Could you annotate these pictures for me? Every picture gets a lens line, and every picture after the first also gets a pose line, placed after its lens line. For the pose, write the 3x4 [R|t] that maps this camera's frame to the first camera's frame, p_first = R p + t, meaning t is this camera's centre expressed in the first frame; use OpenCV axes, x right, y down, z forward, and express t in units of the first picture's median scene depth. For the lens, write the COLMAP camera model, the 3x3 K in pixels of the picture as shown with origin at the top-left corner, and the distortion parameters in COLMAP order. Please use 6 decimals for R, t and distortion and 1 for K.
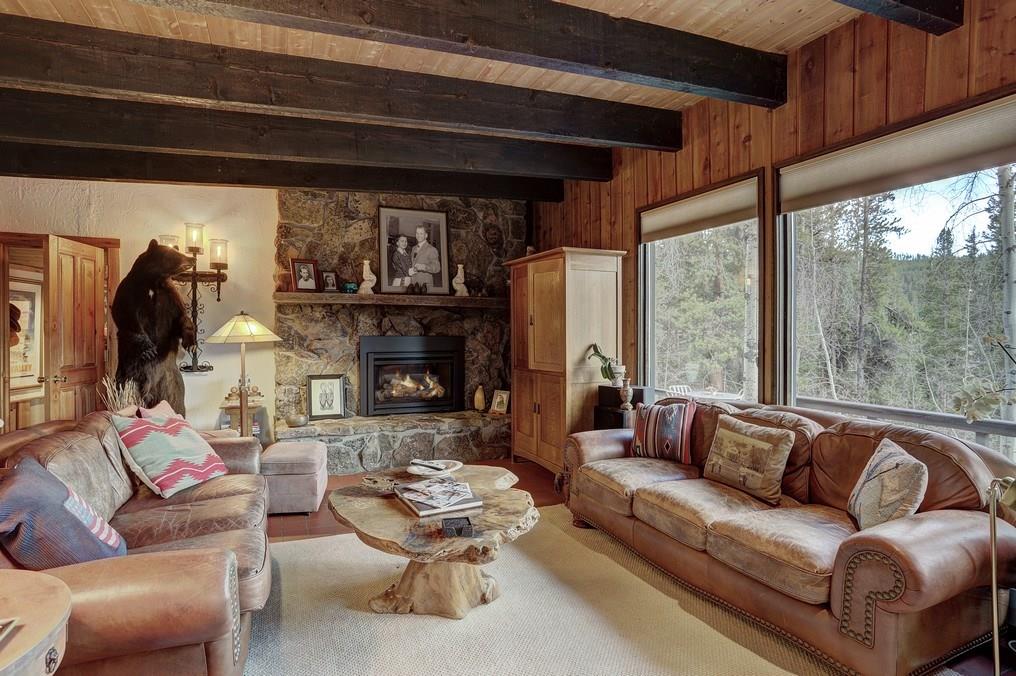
lens RADIAL K [[543.7, 0, 513.8], [0, 543.7, 342.4], [0, 0, 1]] dist [-0.049604, 0.017692]
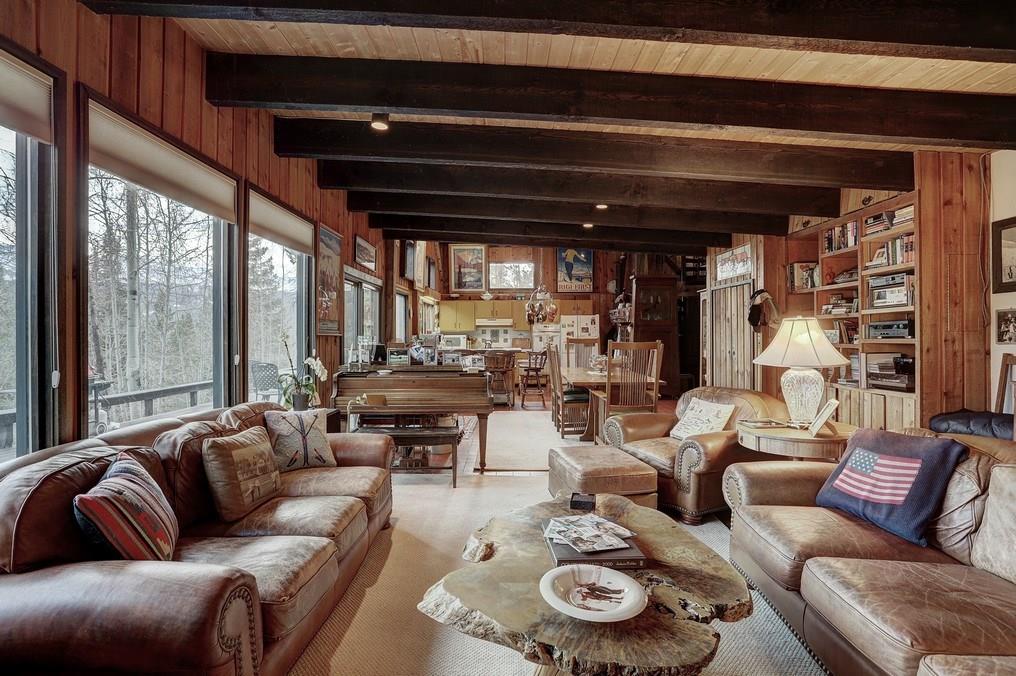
lens RADIAL K [[516.5, 0, 512.8], [0, 516.5, 342.7], [0, 0, 1]] dist [-0.026642, 0.005765]
pose [[-0.916868, -0.006433, 0.399138, -0.264688], [0.005926, 0.999541, 0.029723, -0.020637], [-0.399146, 0.029617, -0.916409, 1.346041]]
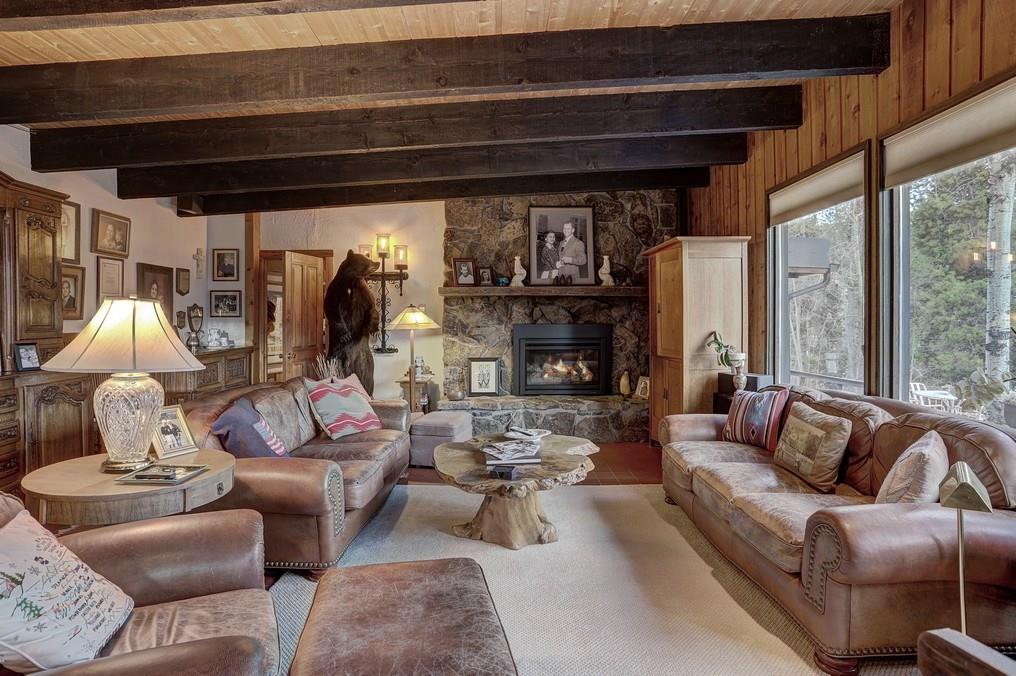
lens RADIAL K [[576.8, 0, 509.6], [0, 576.8, 338.3], [0, 0, 1]] dist [-0.020033, 0.016191]
pose [[0.915775, 0.006465, -0.401639, 0.295119], [-0.002067, 0.999933, 0.011384, 0.006391], [0.401685, -0.009595, 0.915727, -0.156384]]
